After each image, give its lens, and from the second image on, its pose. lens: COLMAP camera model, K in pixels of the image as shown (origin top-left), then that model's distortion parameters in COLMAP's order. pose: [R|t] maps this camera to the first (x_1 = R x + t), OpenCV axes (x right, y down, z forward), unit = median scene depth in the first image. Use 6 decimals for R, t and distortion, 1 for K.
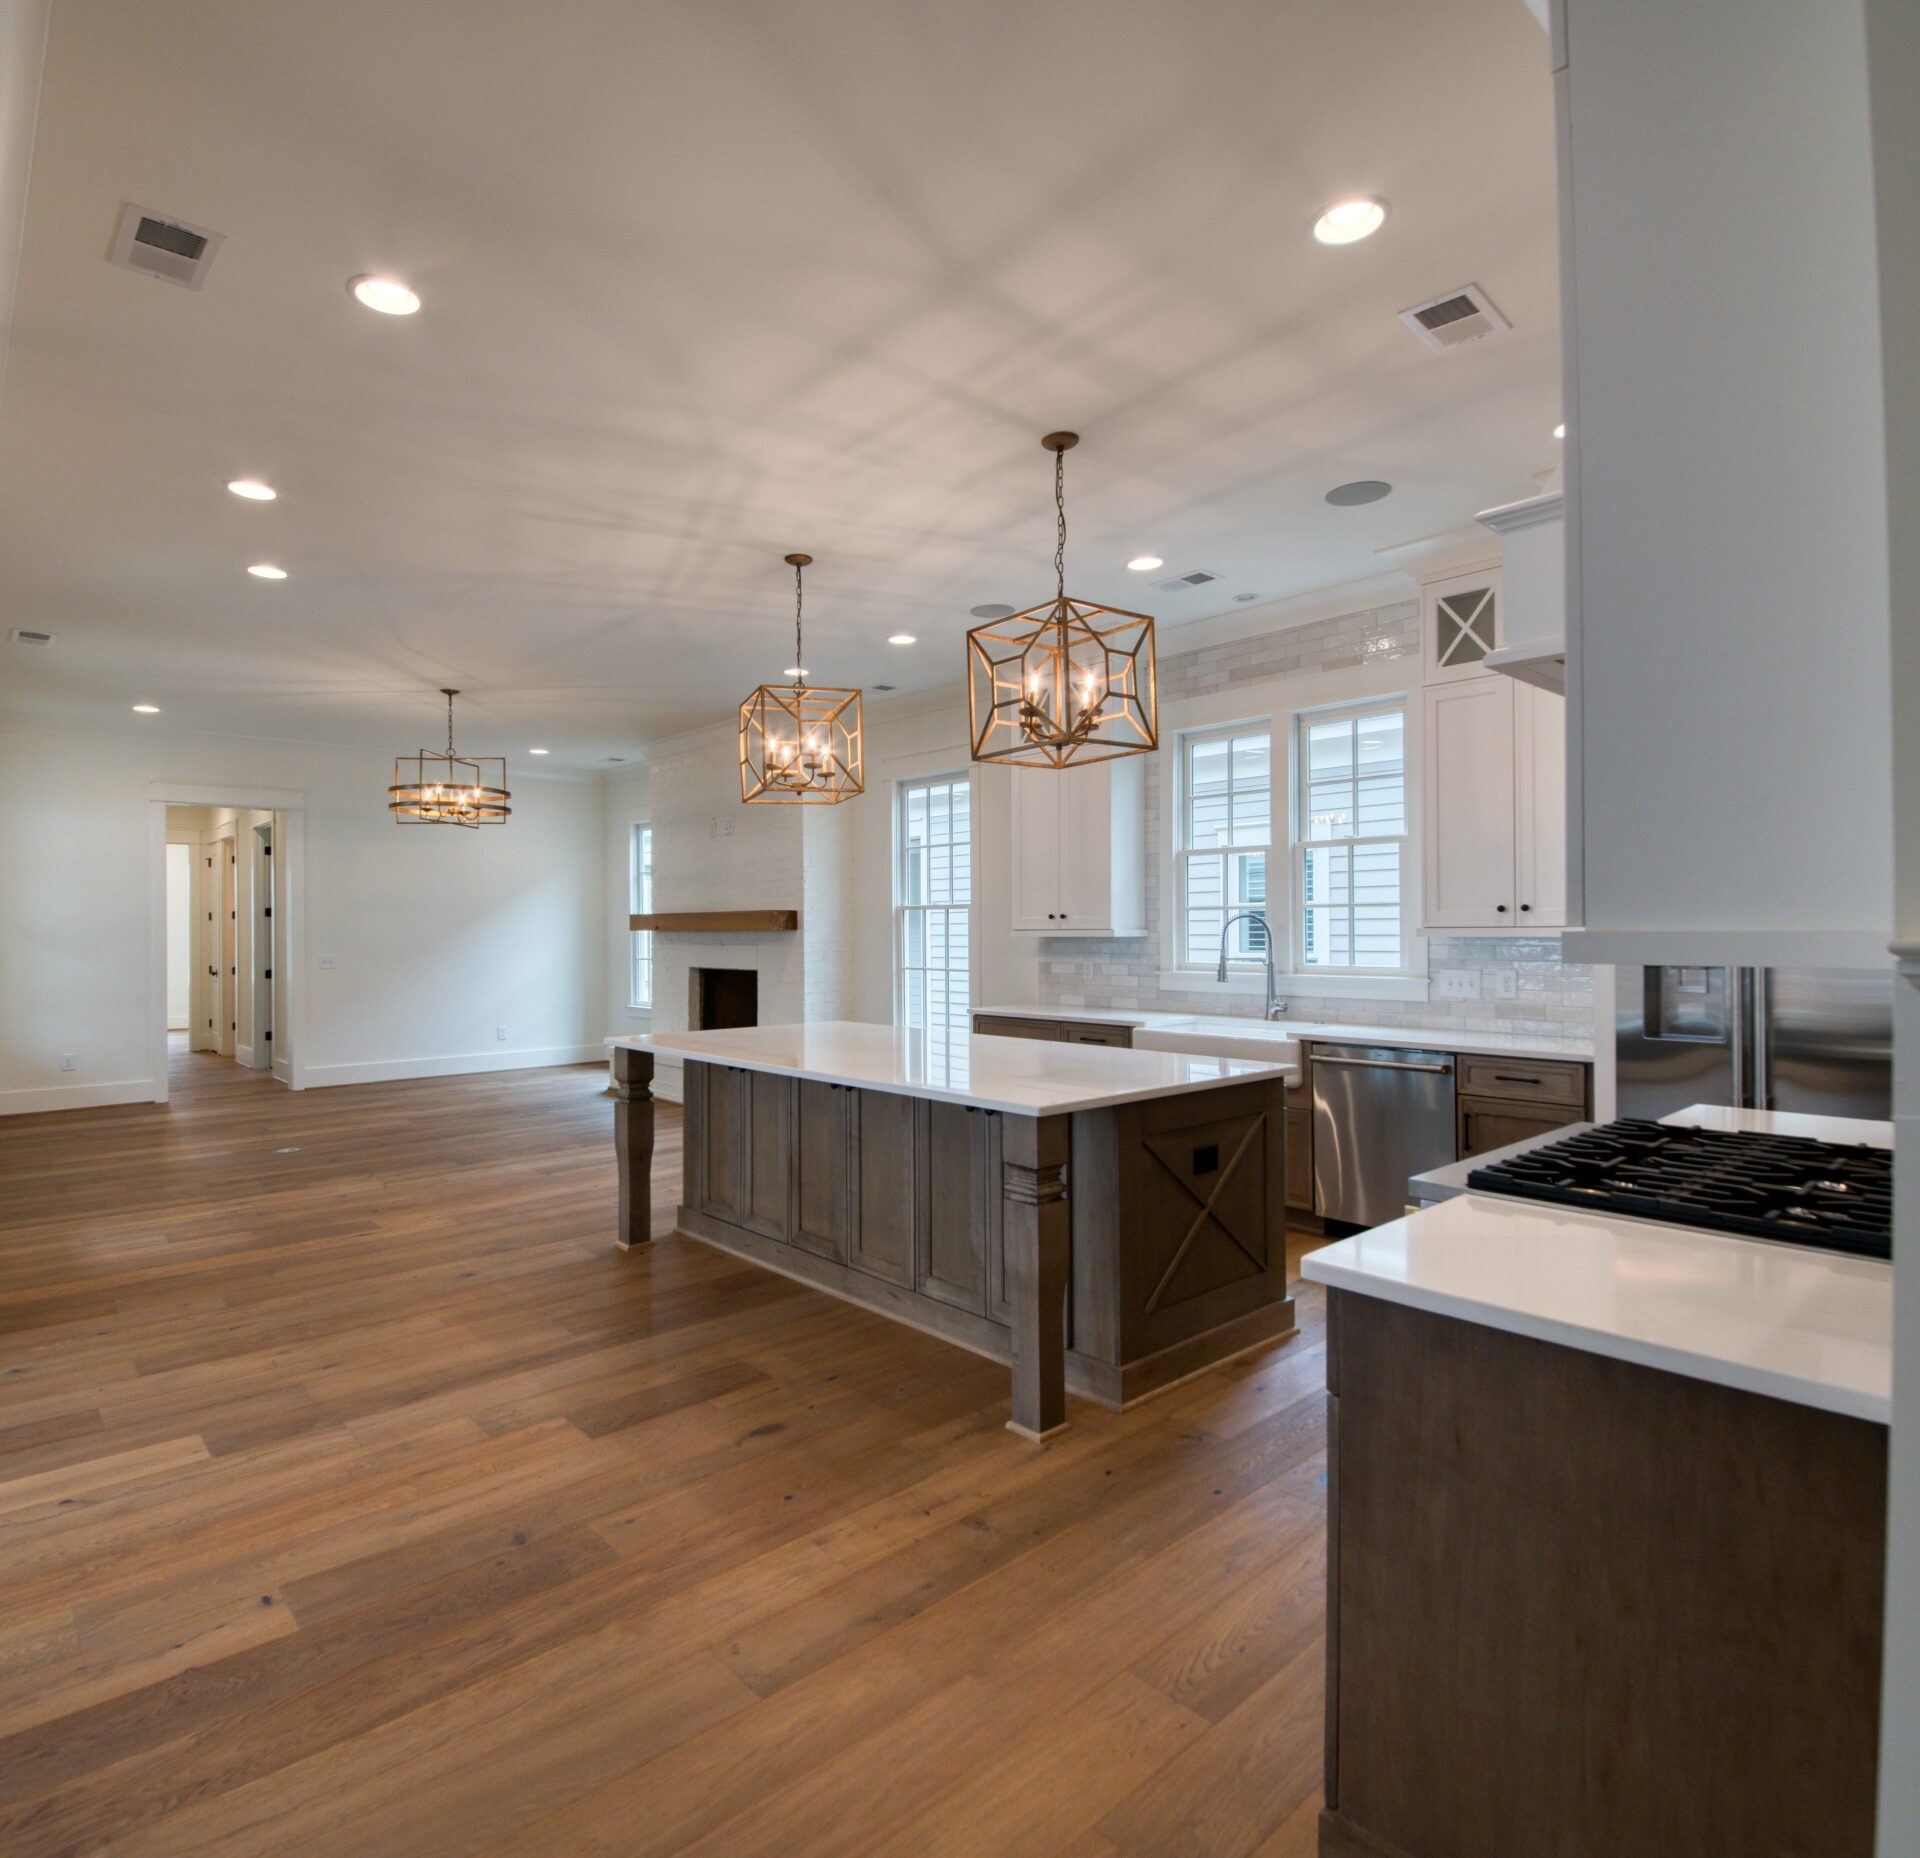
lens RADIAL K [[1079.1, 0, 873.2], [0, 1079.1, 929.7], [0, 0, 1]] dist [0.018667, -0.003775]
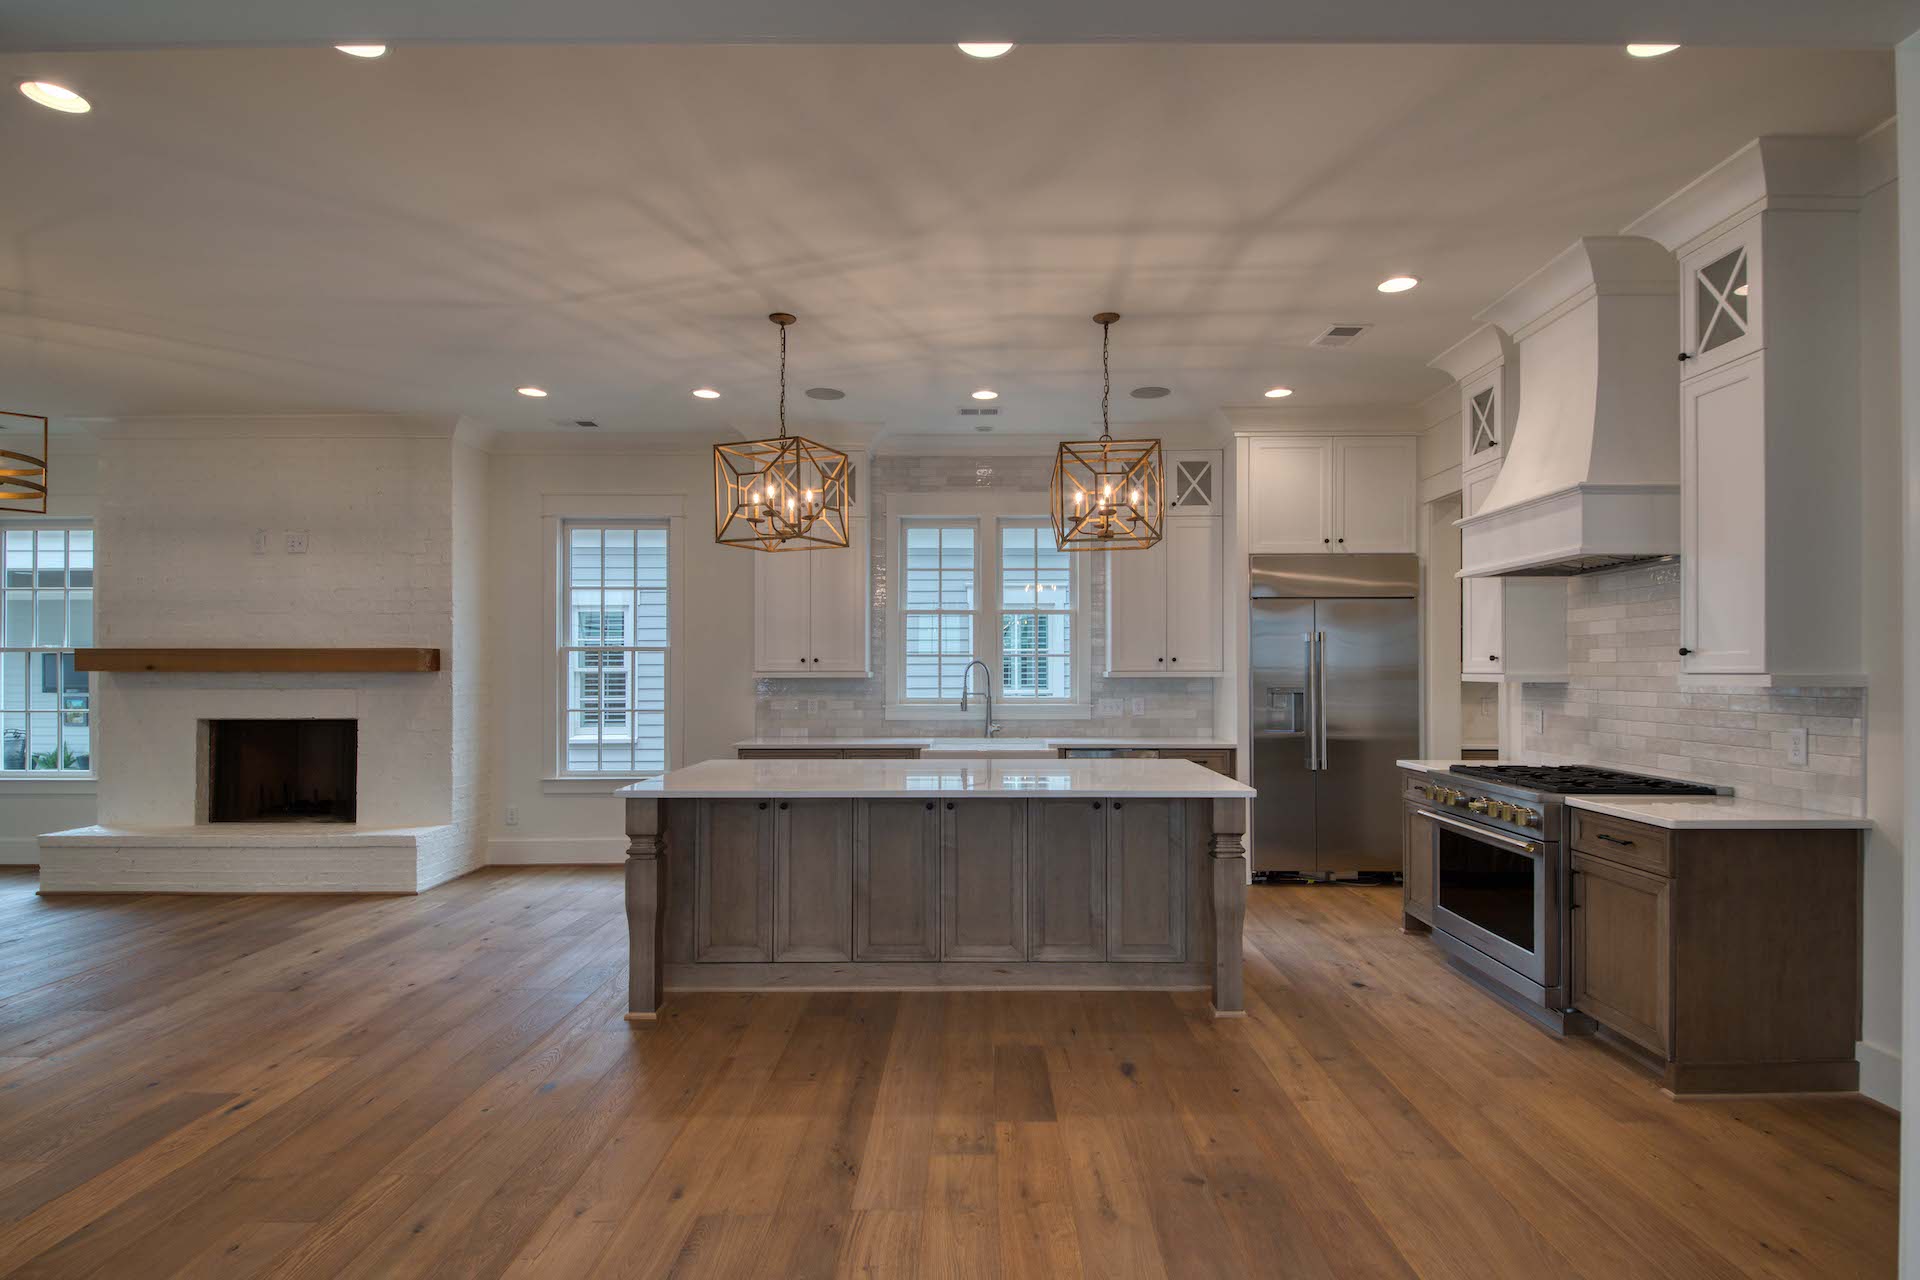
lens RADIAL K [[960.0, 0, 972.5], [0, 960.0, 668.0], [0, 0, 1]] dist [0.017616, -0.006516]
pose [[0.655440, 0.007074, 0.755214, -0.647559], [-0.003309, 0.999973, -0.006495, 0.002696], [-0.755240, 0.001758, 0.655446, 0.245656]]
